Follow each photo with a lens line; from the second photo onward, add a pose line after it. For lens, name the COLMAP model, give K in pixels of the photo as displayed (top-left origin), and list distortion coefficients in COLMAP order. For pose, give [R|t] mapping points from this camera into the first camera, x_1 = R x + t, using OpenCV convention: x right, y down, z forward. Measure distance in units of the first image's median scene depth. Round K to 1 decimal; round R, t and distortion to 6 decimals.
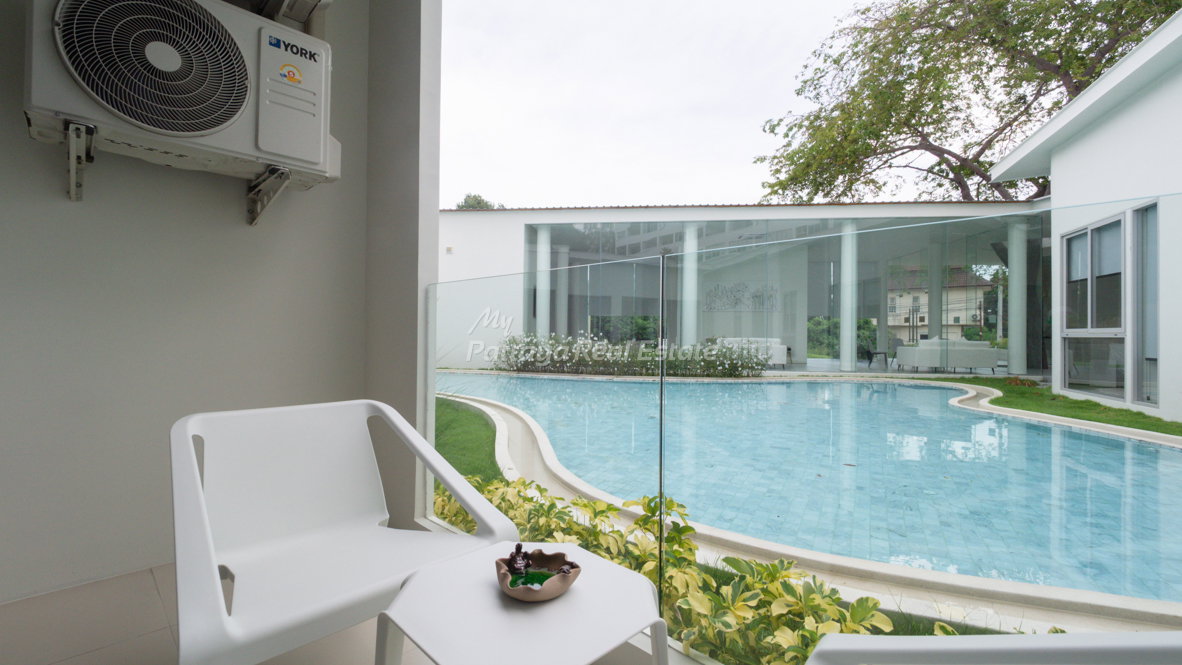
lens RADIAL K [[519.5, 0, 591.0], [0, 519.5, 332.5], [0, 0, 1]] dist [0.016070, -0.000067]
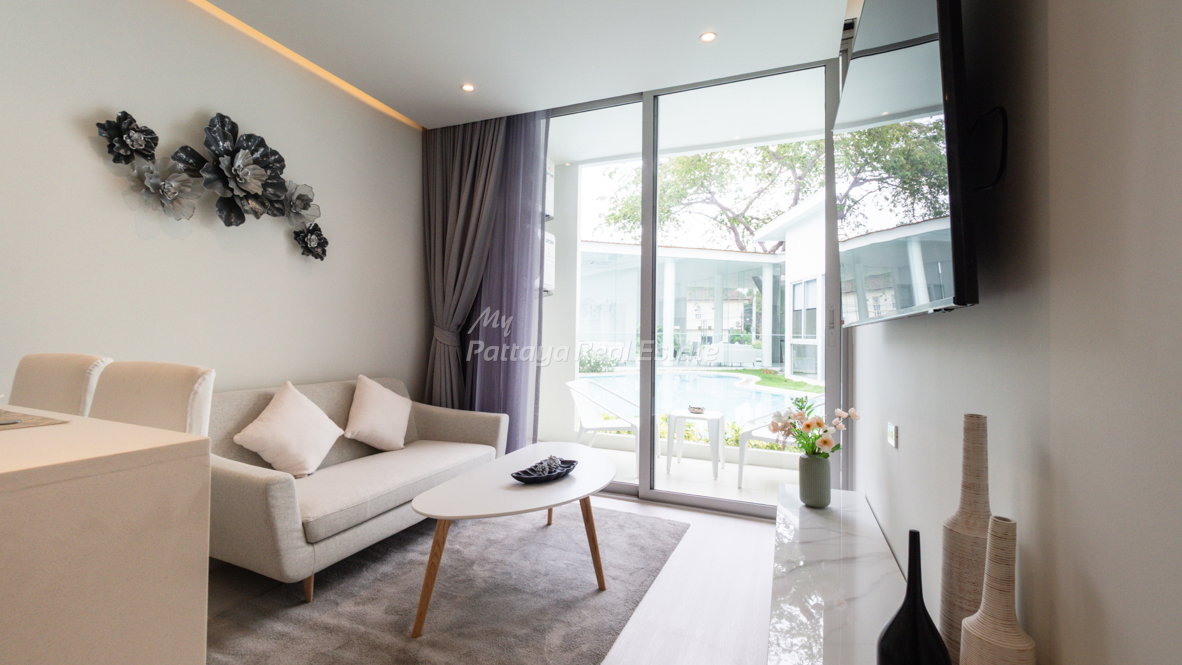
lens RADIAL K [[502.7, 0, 591.0], [0, 502.7, 332.5], [0, 0, 1]] dist [-0.000352, -0.000057]
pose [[0.938656, 0.009088, 0.344735, -0.160644], [-0.009774, 0.999952, 0.000250, -0.013904], [-0.344716, -0.003605, 0.938700, -0.180882]]
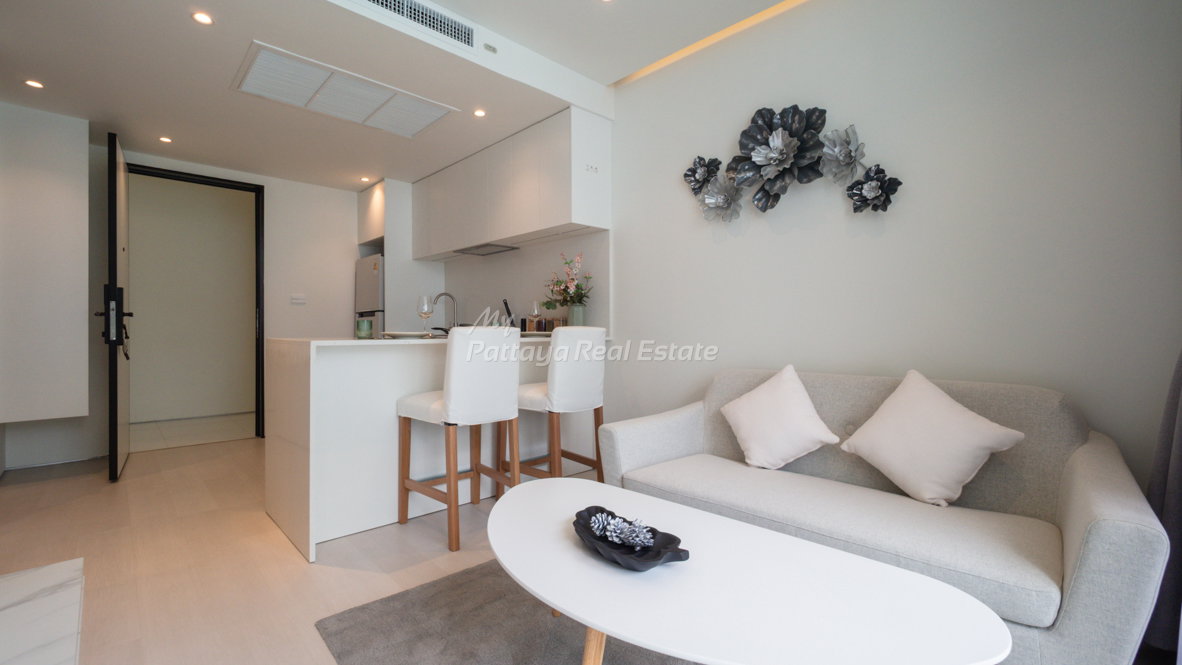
lens RADIAL K [[502.7, 0, 591.0], [0, 502.7, 332.5], [0, 0, 1]] dist [-0.000352, -0.000057]
pose [[-0.058705, -0.005488, -0.998260, 0.837855], [0.014740, 0.999871, -0.006364, 0.050990], [0.998167, -0.015088, -0.058617, 1.036120]]
